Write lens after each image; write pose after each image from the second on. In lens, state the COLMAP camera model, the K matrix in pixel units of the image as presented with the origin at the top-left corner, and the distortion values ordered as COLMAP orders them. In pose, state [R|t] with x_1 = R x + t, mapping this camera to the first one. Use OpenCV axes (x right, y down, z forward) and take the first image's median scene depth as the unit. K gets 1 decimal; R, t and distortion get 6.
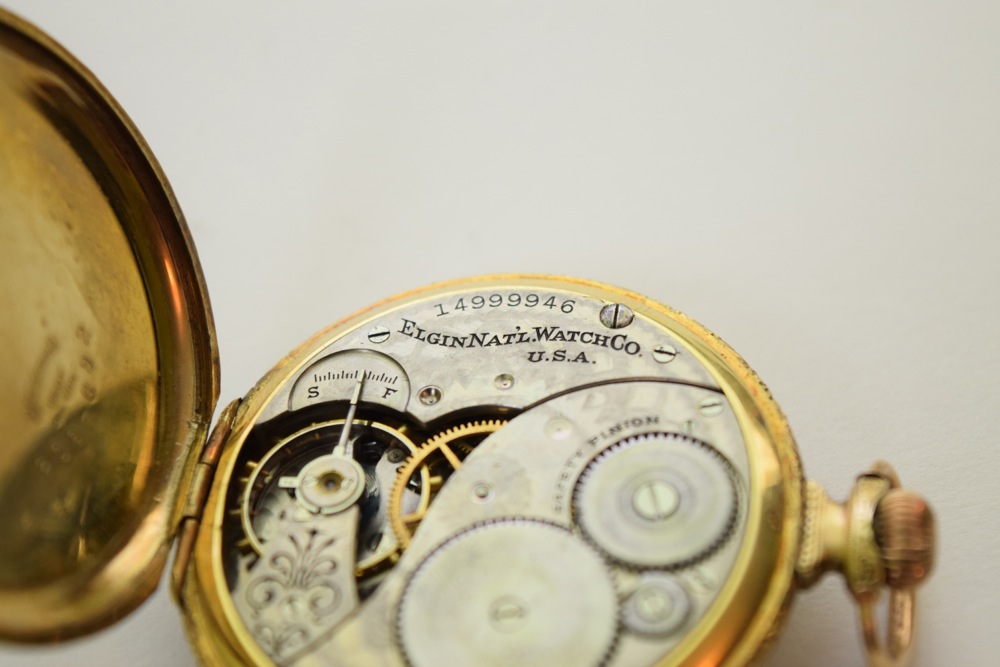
lens RADIAL K [[2220.9, 0, 500.1], [0, 2220.9, 316.0], [0, 0, 1]] dist [0.075096, 0.464728]
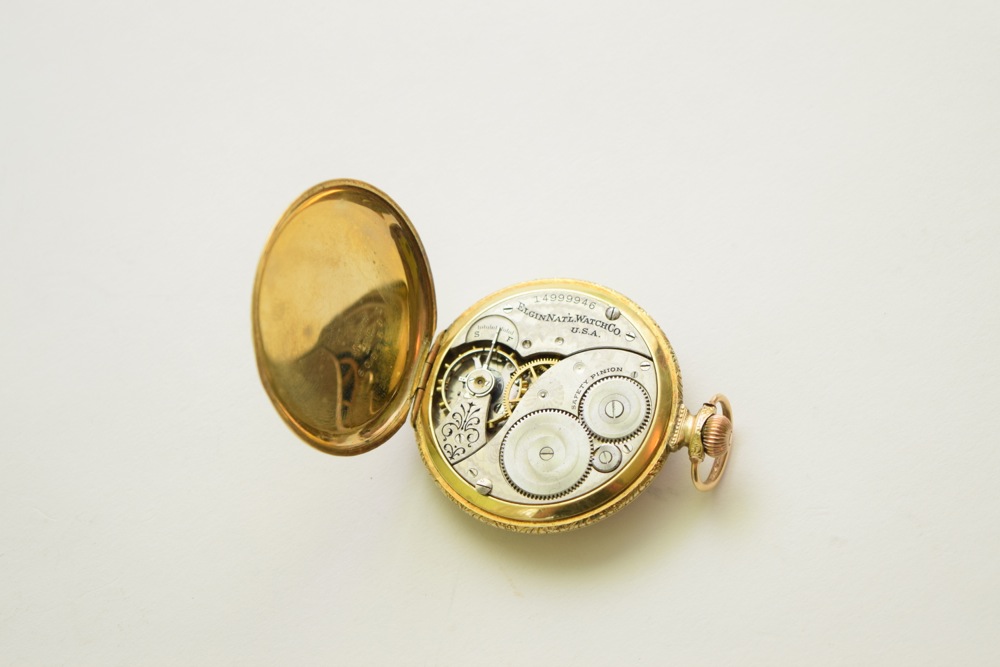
lens RADIAL K [[2338.8, 0, 500.0], [0, 2338.8, 333.5], [0, 0, 1]] dist [0.076658, 0.468166]
pose [[0.990165, 0.085855, -0.110467, 0.204018], [-0.052185, 0.959233, 0.277757, -0.635277], [0.129810, -0.269260, 0.954279, -1.277902]]
